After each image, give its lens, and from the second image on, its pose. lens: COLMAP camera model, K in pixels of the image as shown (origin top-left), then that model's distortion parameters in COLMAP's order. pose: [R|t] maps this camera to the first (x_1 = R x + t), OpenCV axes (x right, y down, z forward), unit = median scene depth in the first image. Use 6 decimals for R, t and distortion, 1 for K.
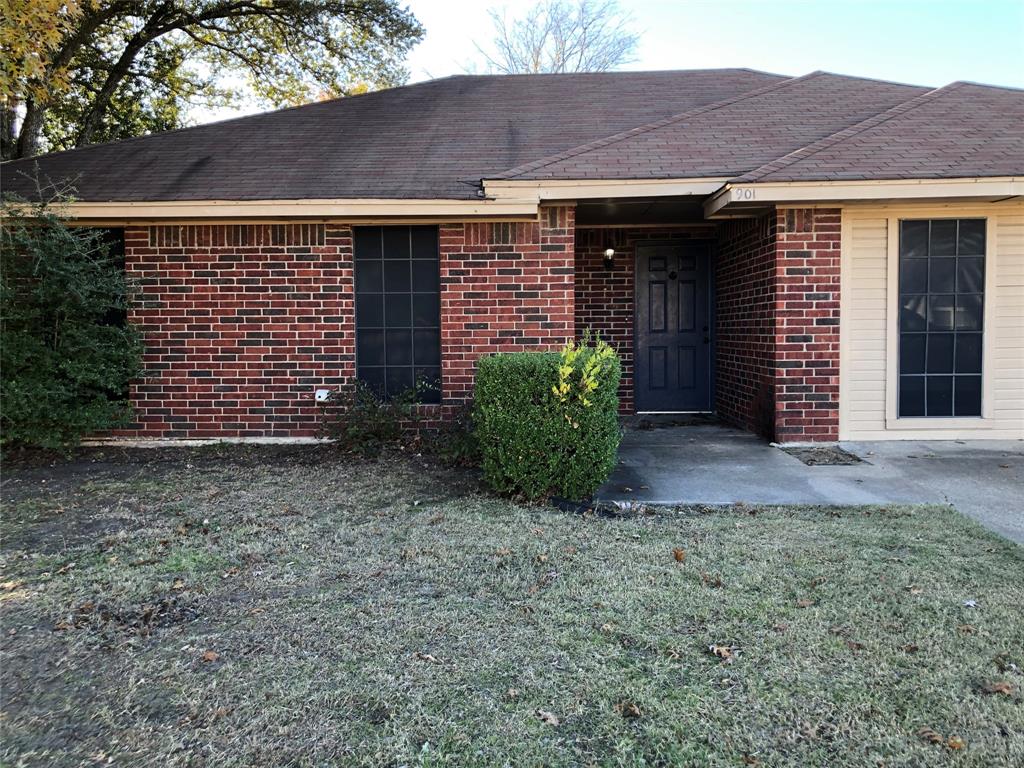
lens RADIAL K [[839.7, 0, 513.0], [0, 839.7, 379.4], [0, 0, 1]] dist [0.034502, -0.026715]
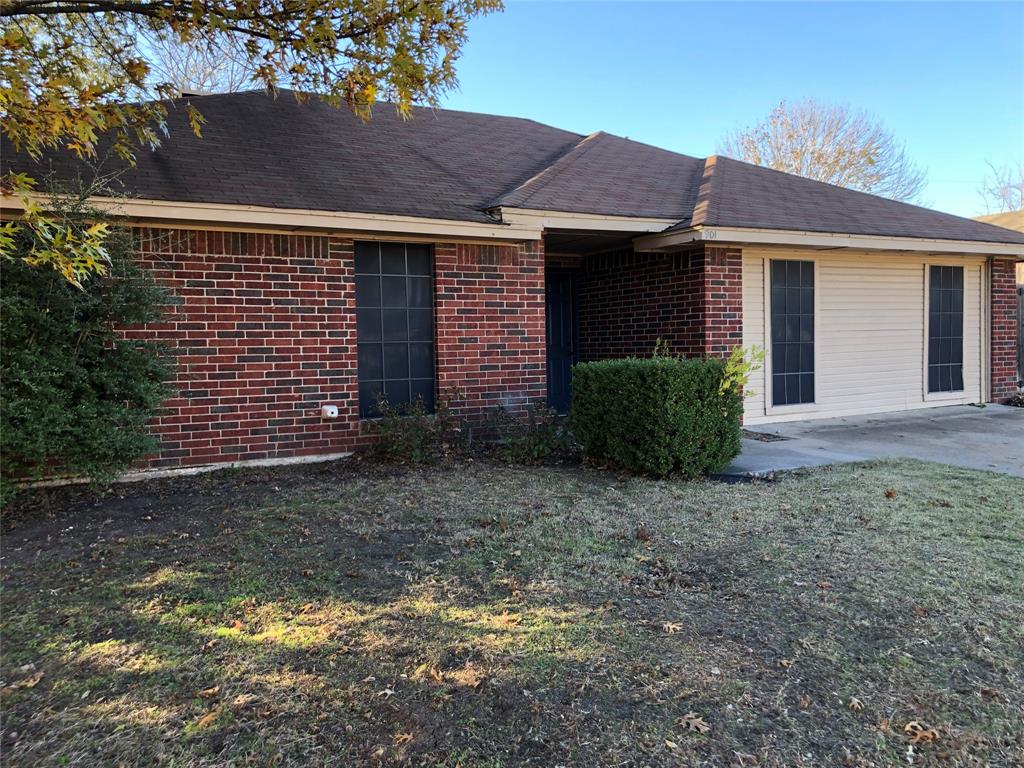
lens RADIAL K [[839.7, 0, 512.6], [0, 839.7, 389.9], [0, 0, 1]] dist [0.034502, -0.026715]
pose [[0.860586, -0.033849, 0.508178, -0.542119], [0.042588, 0.999077, -0.005575, 0.008552], [-0.507521, 0.026441, 0.861234, 0.049156]]
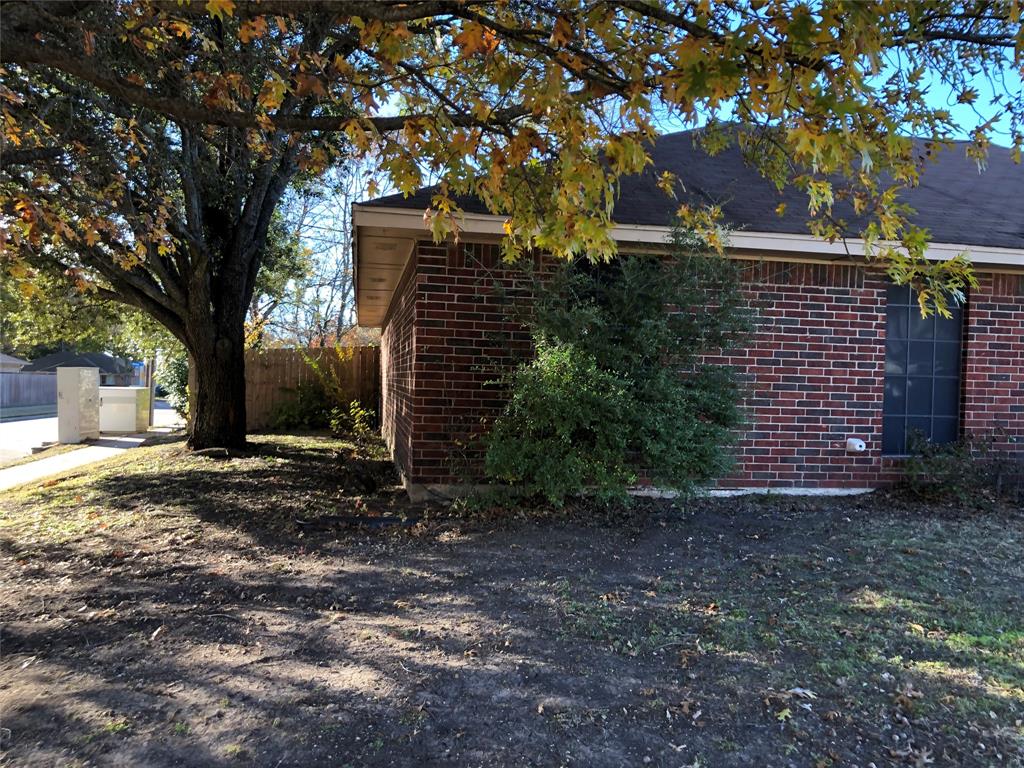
lens RADIAL K [[839.7, 0, 487.9], [0, 839.7, 394.5], [0, 0, 1]] dist [0.034502, -0.026715]
pose [[0.979781, 0.030406, 0.197746, -0.828203], [-0.022548, 0.998869, -0.041872, 0.011887], [-0.198796, 0.036567, 0.979358, 0.145466]]
